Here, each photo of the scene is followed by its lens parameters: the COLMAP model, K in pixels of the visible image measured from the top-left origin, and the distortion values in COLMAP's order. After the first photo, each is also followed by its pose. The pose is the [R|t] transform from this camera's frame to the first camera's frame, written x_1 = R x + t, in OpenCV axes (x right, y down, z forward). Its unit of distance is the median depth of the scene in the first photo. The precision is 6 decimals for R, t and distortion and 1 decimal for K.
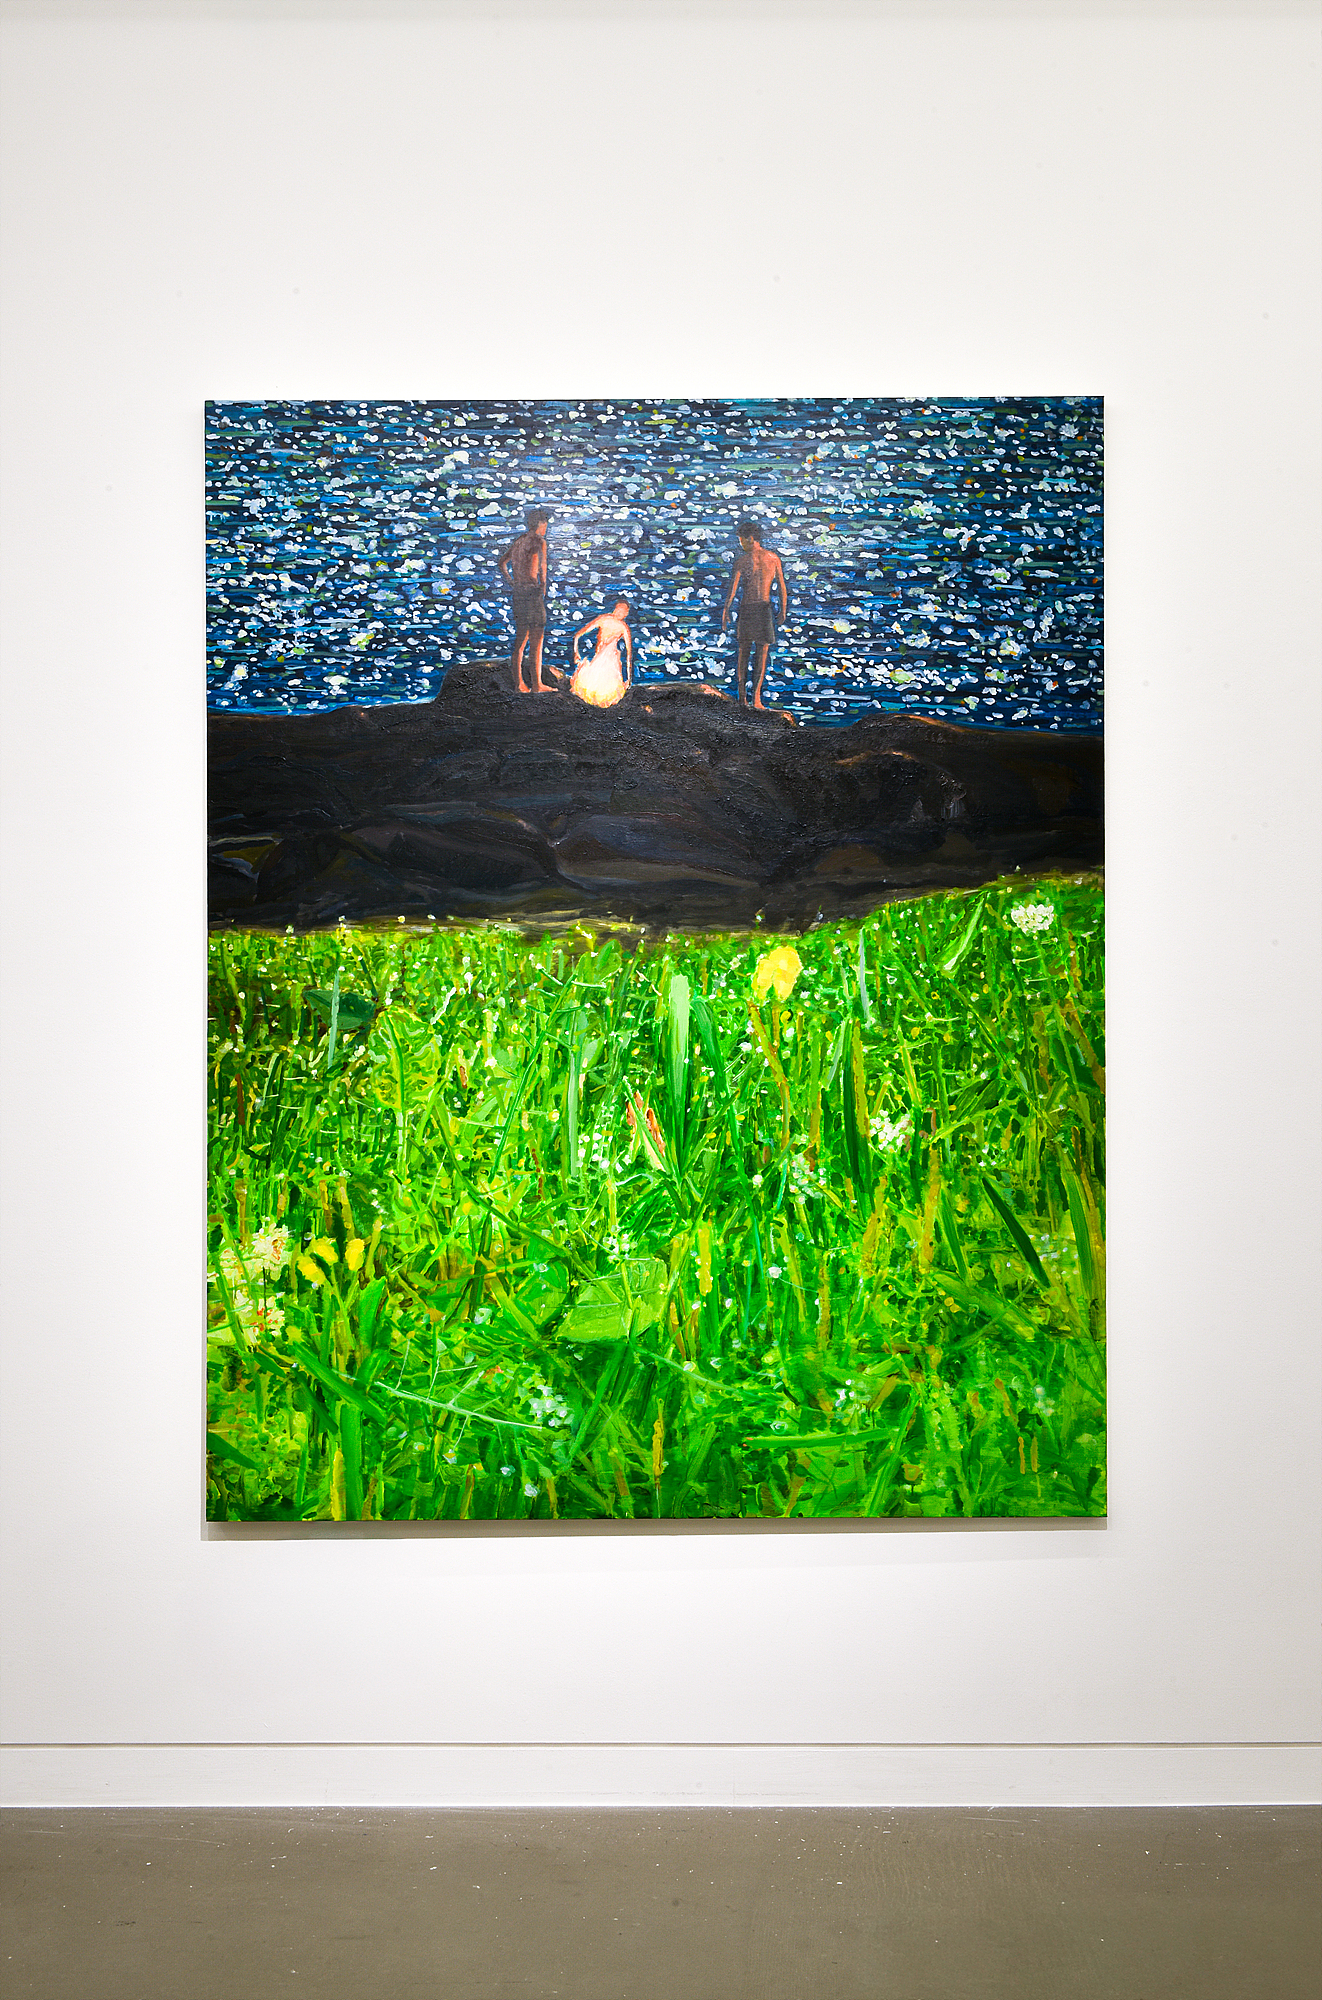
lens RADIAL K [[2174.1, 0, 660.8], [0, 2174.1, 996.2], [0, 0, 1]] dist [0.026334, 0.000000]
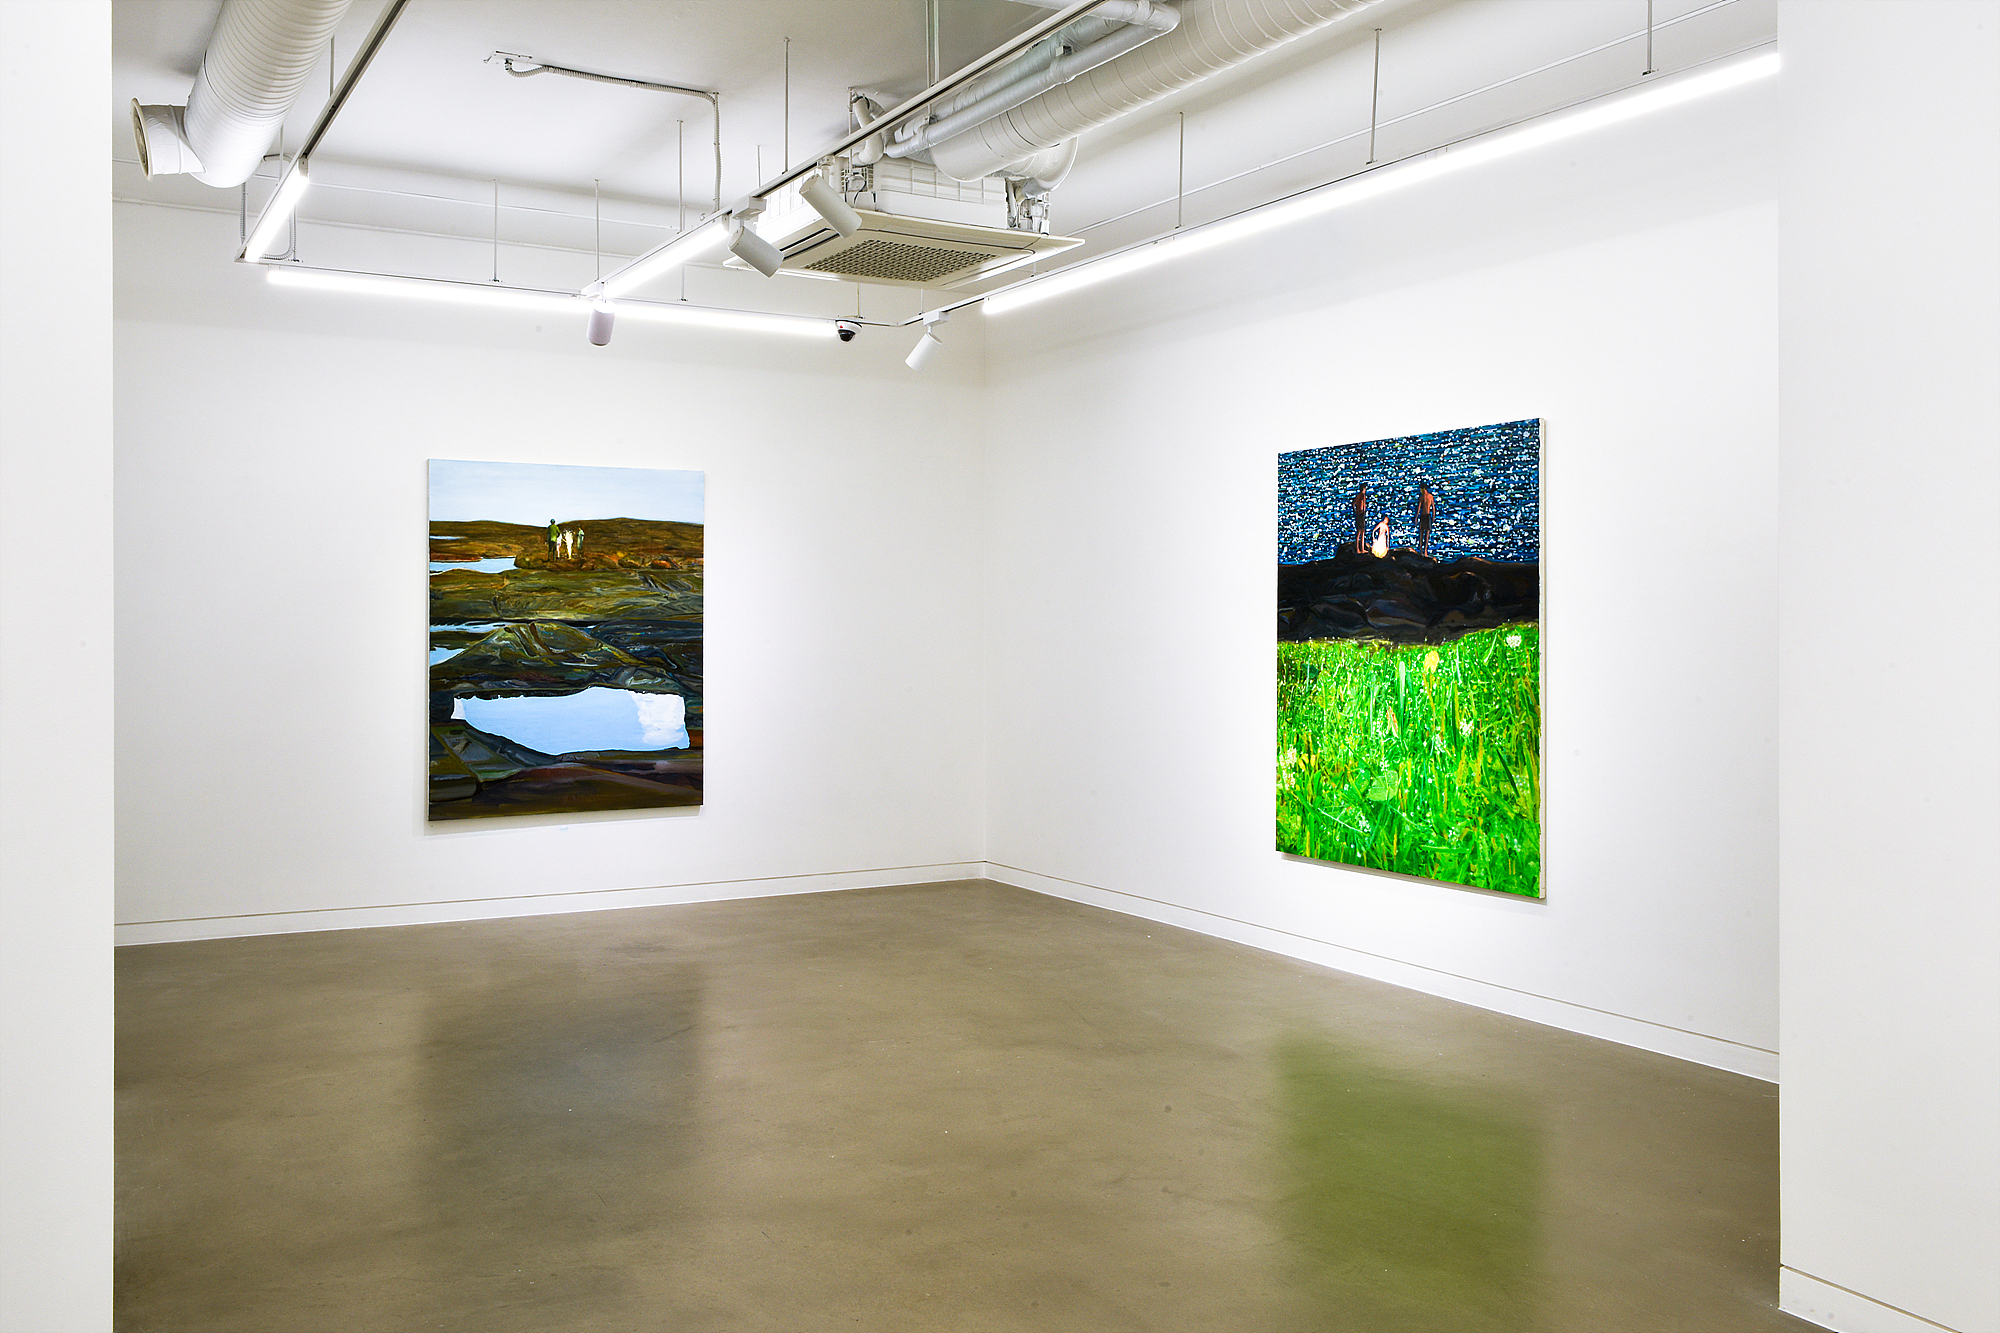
lens RADIAL K [[1651.7, 0, 997.3], [0, 1651.7, 647.4], [0, 0, 1]] dist [0.010688, 0.006037]
pose [[0.518118, 0.018025, -0.855119, 1.424468], [-0.004851, 0.999824, 0.018136, -0.059249], [0.855295, -0.005248, 0.518114, -0.415308]]
